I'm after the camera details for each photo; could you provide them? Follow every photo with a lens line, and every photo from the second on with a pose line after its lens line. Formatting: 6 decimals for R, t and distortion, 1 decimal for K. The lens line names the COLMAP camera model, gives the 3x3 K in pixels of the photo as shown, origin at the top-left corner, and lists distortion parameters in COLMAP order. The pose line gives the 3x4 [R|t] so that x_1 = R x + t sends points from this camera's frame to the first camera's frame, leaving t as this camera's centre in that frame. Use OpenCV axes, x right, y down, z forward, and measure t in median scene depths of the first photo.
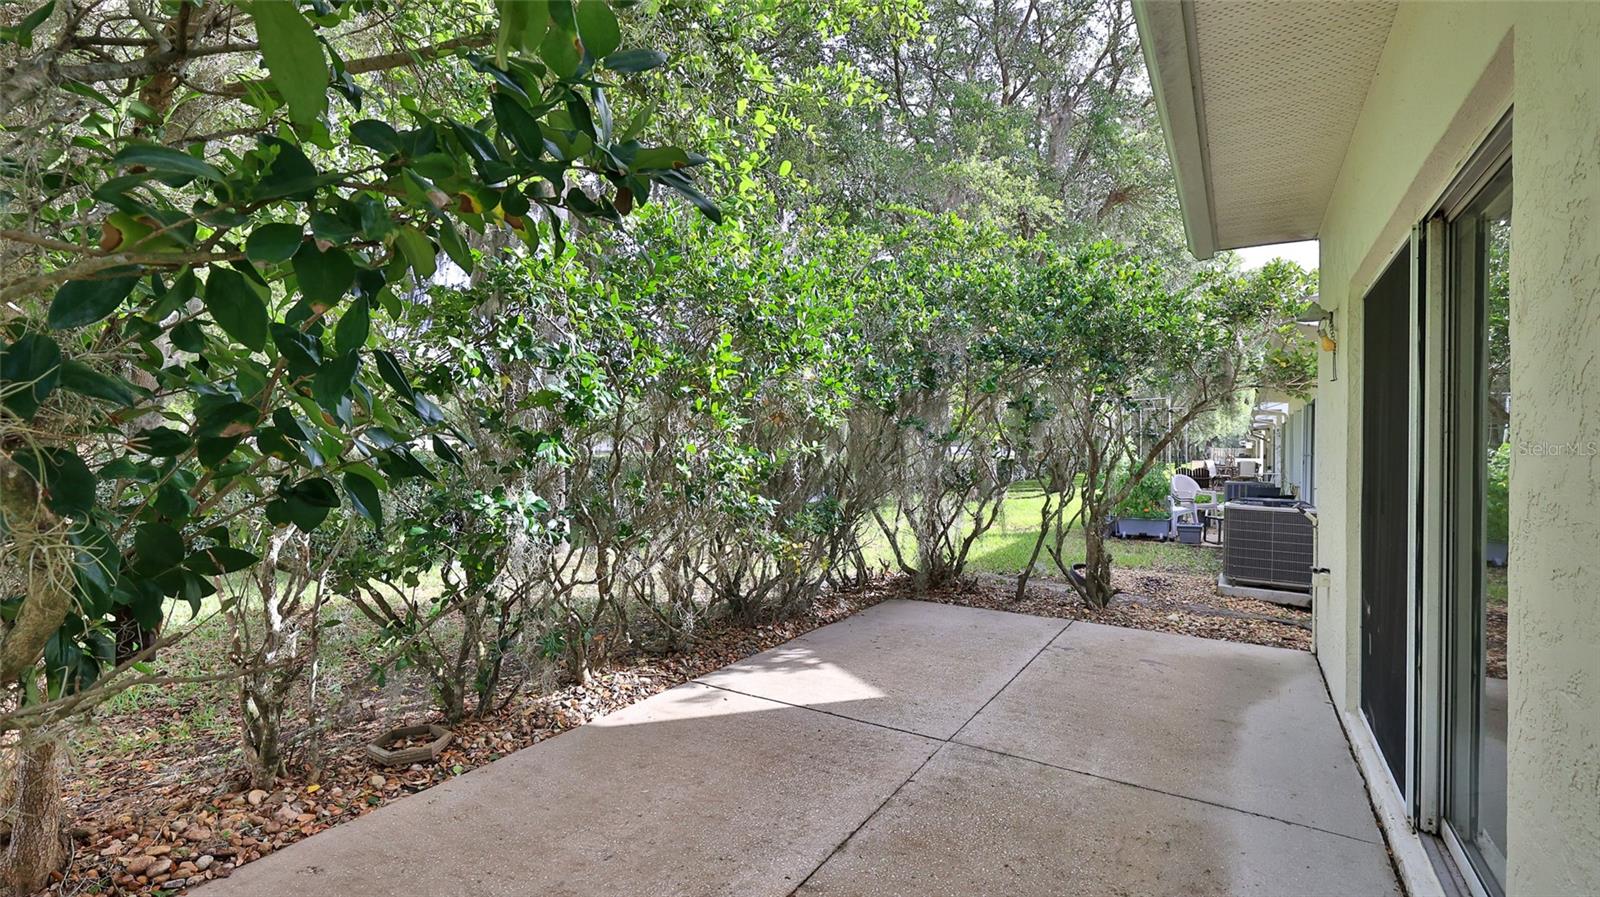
lens RADIAL K [[718.8, 0, 799.6], [0, 718.8, 443.7], [0, 0, 1]] dist [-0.001209, -0.000297]
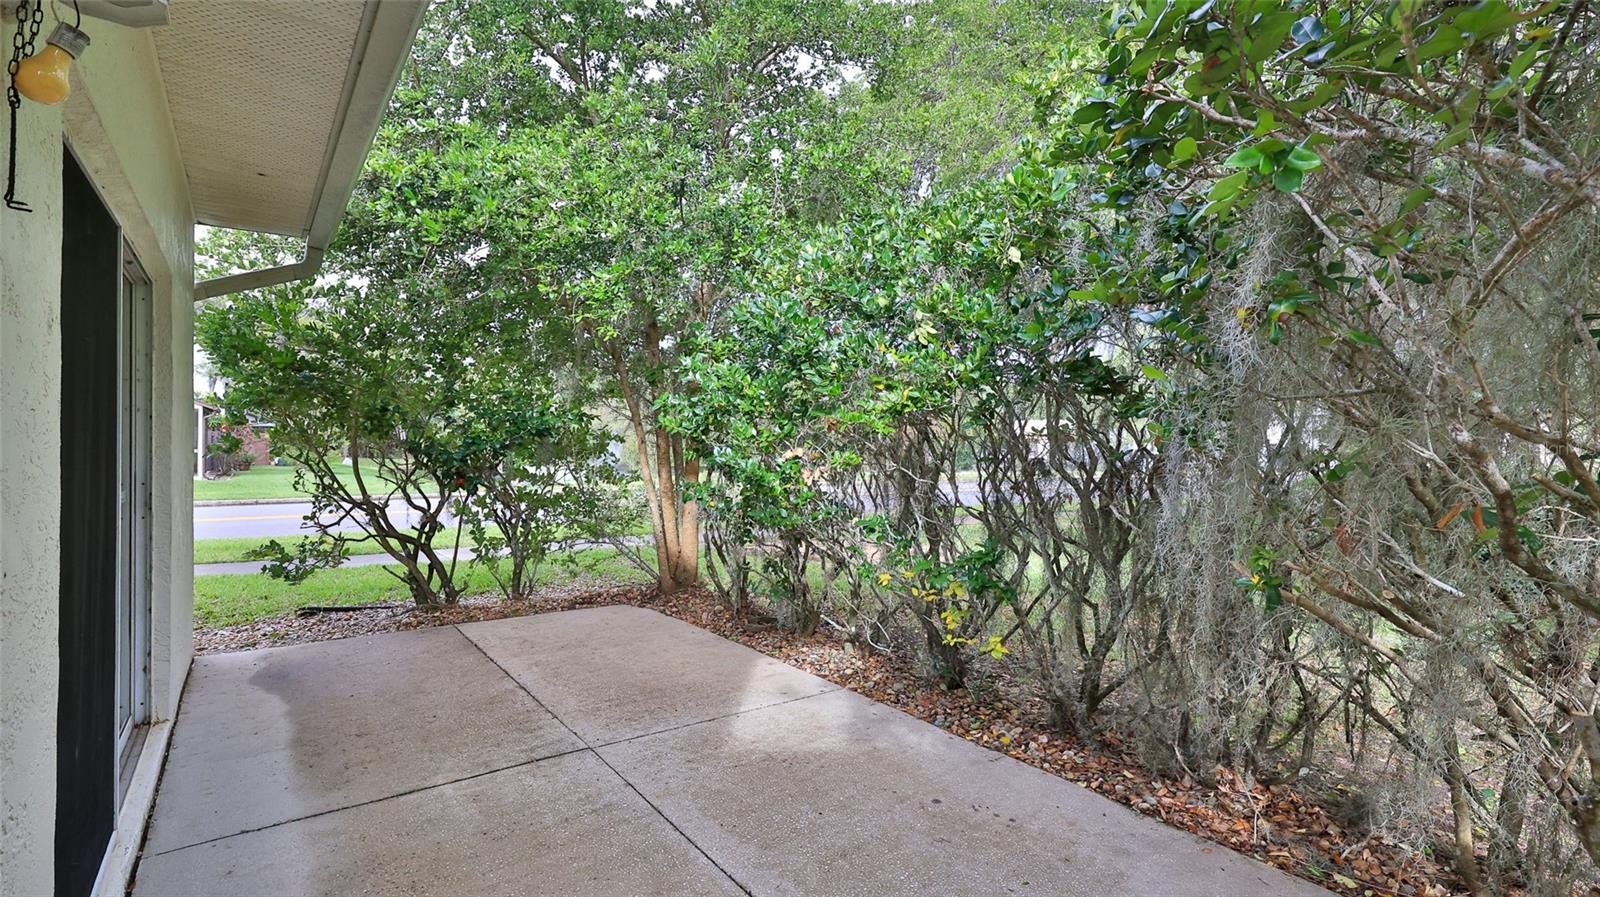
lens RADIAL K [[718.8, 0, 799.6], [0, 718.8, 443.7], [0, 0, 1]] dist [-0.001209, -0.000297]
pose [[-0.359749, -0.022323, -0.932782, 1.107301], [-0.008504, 0.999751, -0.020646, -0.001558], [0.933010, 0.000505, -0.359849, 1.713783]]
